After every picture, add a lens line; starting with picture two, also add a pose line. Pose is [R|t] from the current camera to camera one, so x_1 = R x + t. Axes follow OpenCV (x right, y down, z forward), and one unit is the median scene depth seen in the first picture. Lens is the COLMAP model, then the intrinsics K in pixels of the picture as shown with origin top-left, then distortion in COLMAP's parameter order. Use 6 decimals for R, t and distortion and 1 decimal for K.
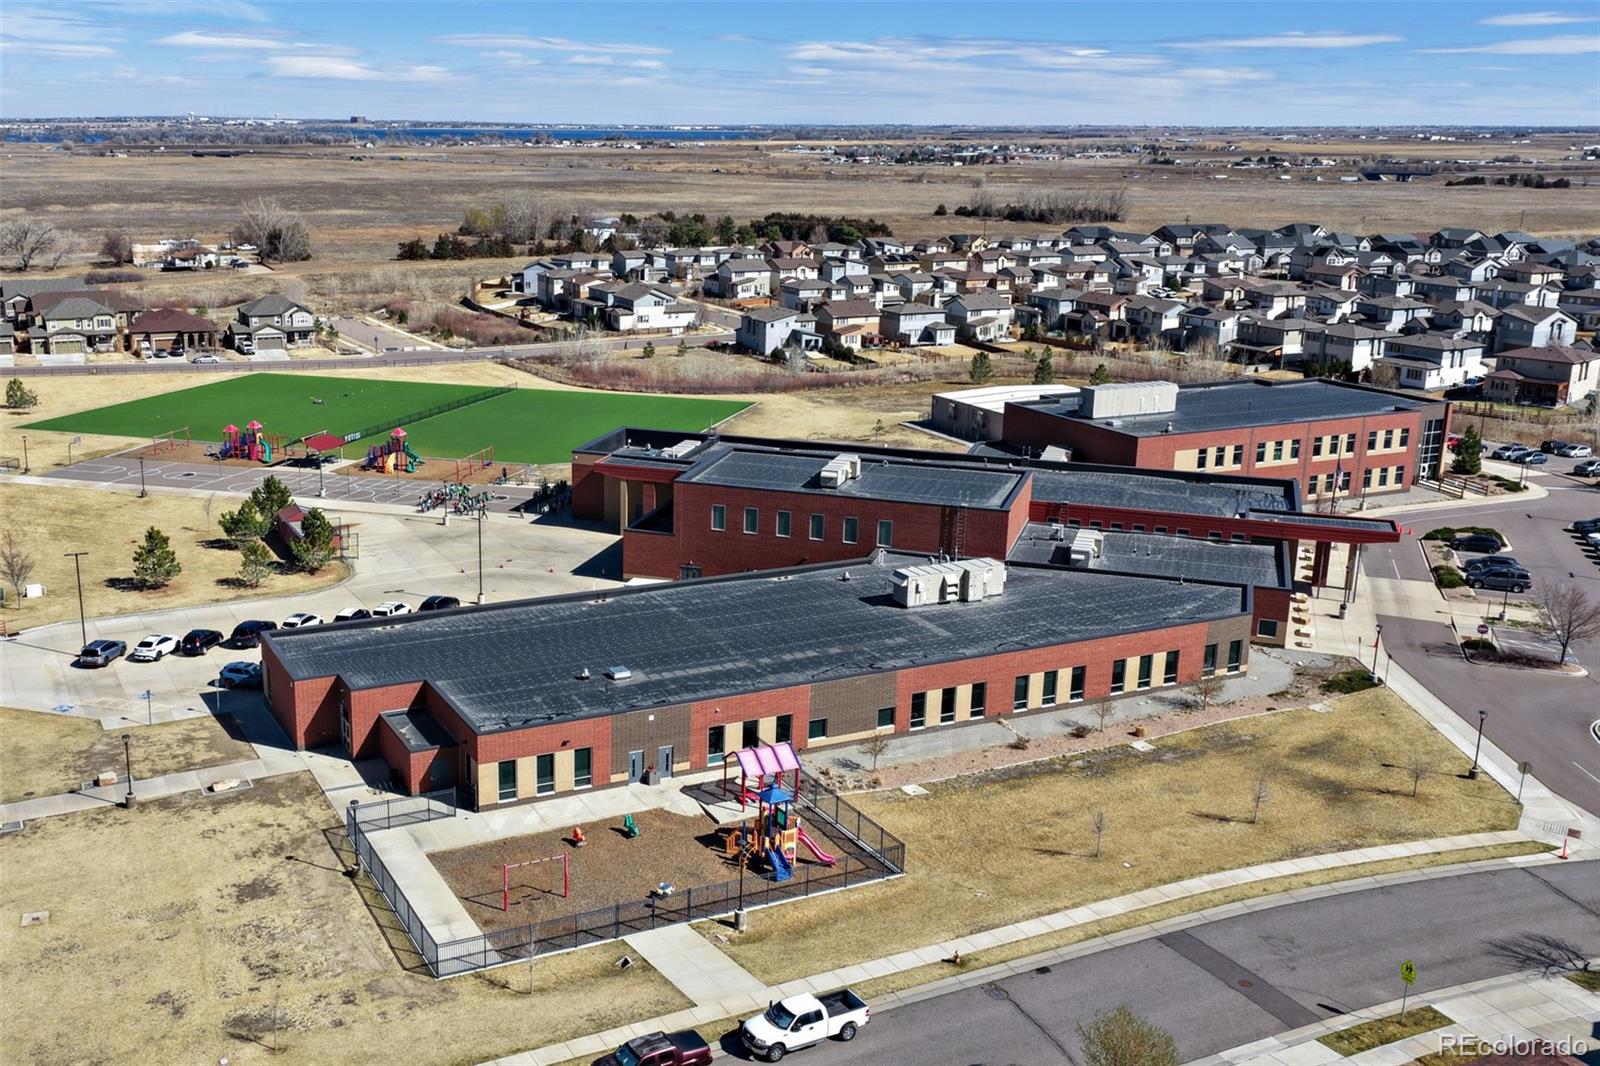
lens RADIAL K [[1599.8, 0, 640.2], [0, 1599.8, 530.6], [0, 0, 1]] dist [-0.016358, 0.048090]
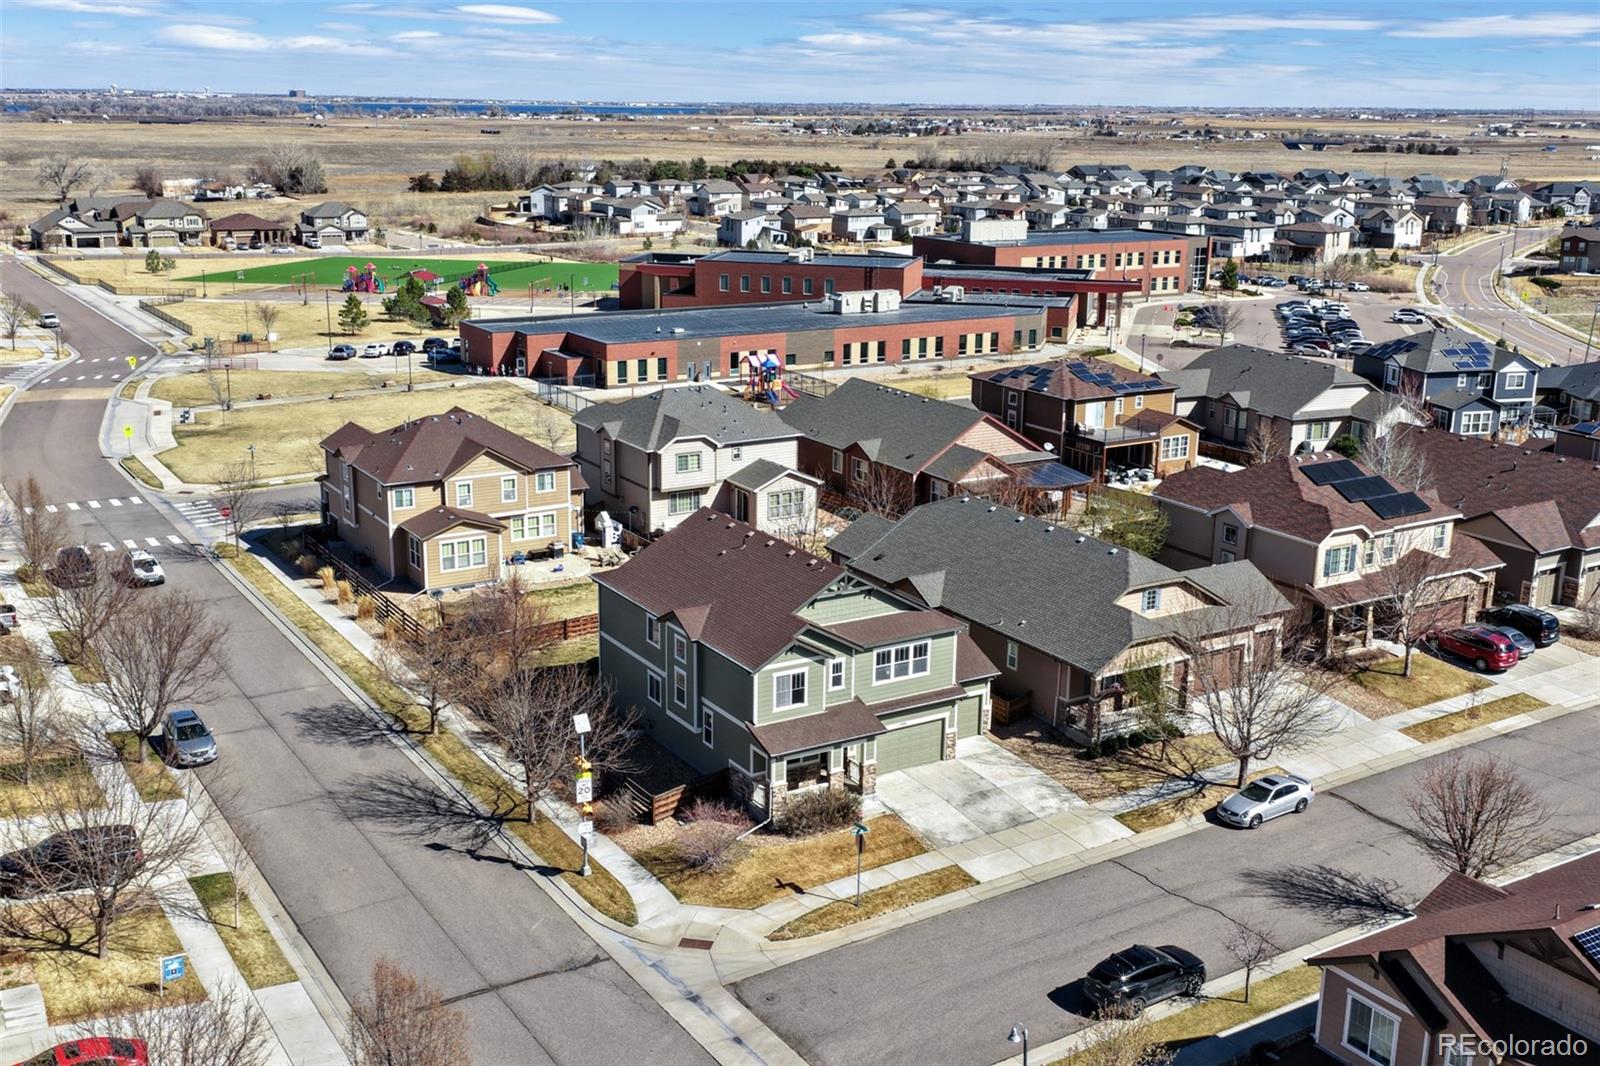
lens RADIAL K [[1644.7, 0, 803.6], [0, 1644.7, 532.2], [0, 0, 1]] dist [-0.012594, 0.033539]
pose [[0.992353, -0.025512, 0.120765, -0.027456], [0.024731, 0.999662, 0.007967, 0.082839], [-0.120927, -0.004919, 0.992649, -0.223663]]
